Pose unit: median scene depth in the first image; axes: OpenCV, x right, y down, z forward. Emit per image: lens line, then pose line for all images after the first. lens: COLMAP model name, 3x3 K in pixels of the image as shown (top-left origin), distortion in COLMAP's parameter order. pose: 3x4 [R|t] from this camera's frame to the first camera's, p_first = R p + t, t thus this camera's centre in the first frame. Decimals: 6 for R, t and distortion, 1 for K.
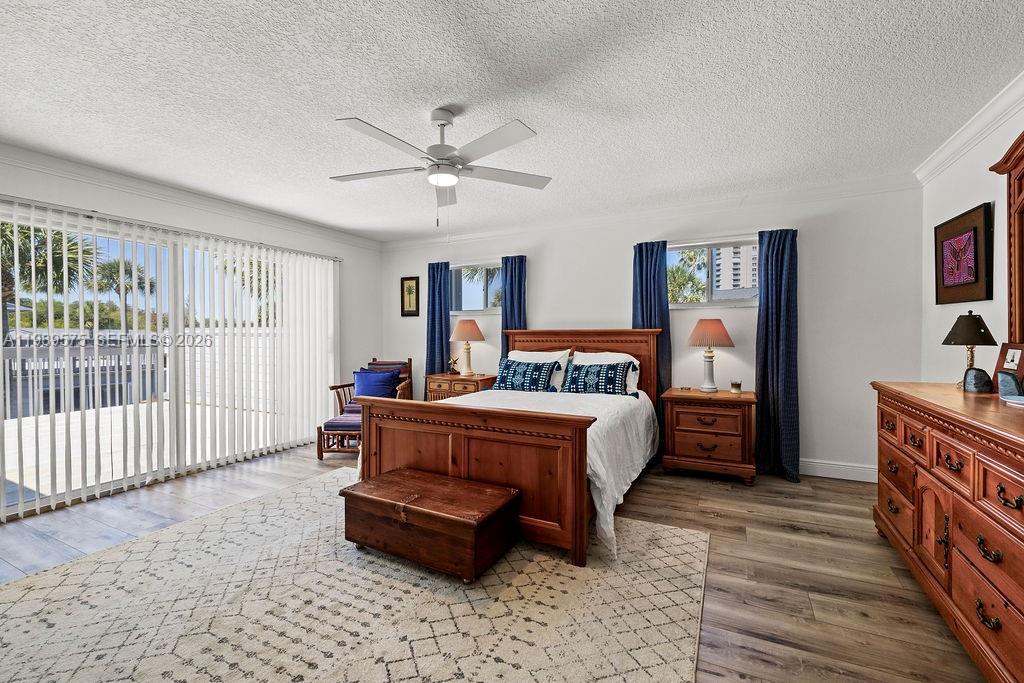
lens RADIAL K [[434.3, 0, 515.8], [0, 434.3, 337.7], [0, 0, 1]] dist [0.002773, -0.000456]
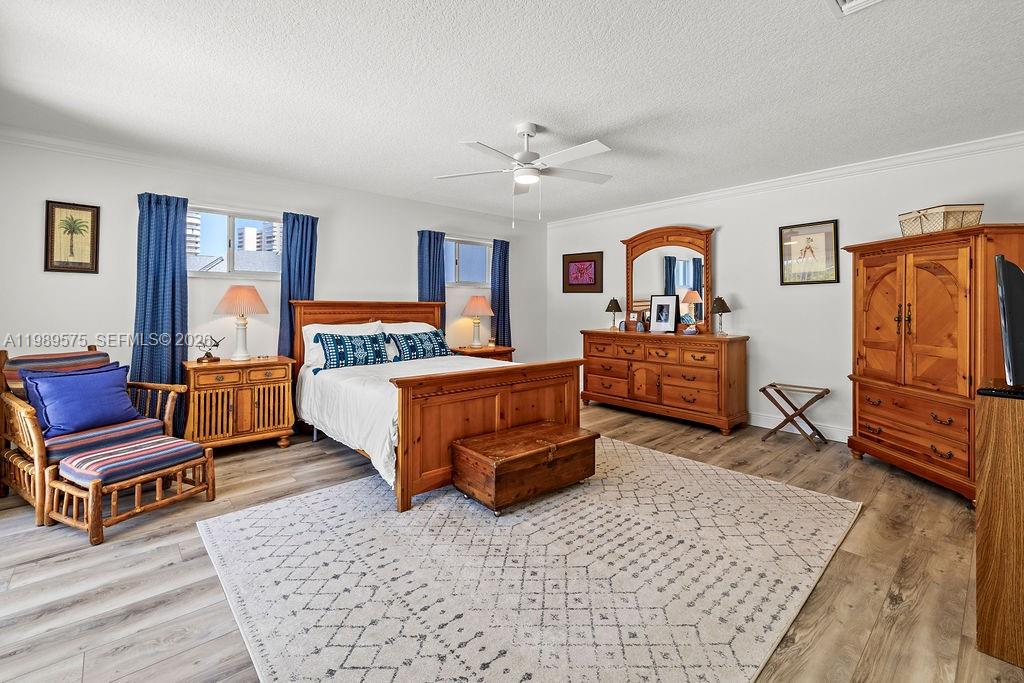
lens RADIAL K [[434.3, 0, 518.1], [0, 434.3, 303.2], [0, 0, 1]] dist [0.002773, -0.000456]
pose [[0.365938, 0.012872, 0.930550, -0.829556], [0.003849, 0.999875, -0.015344, 0.002712], [-0.930631, 0.009197, 0.365842, 0.372032]]
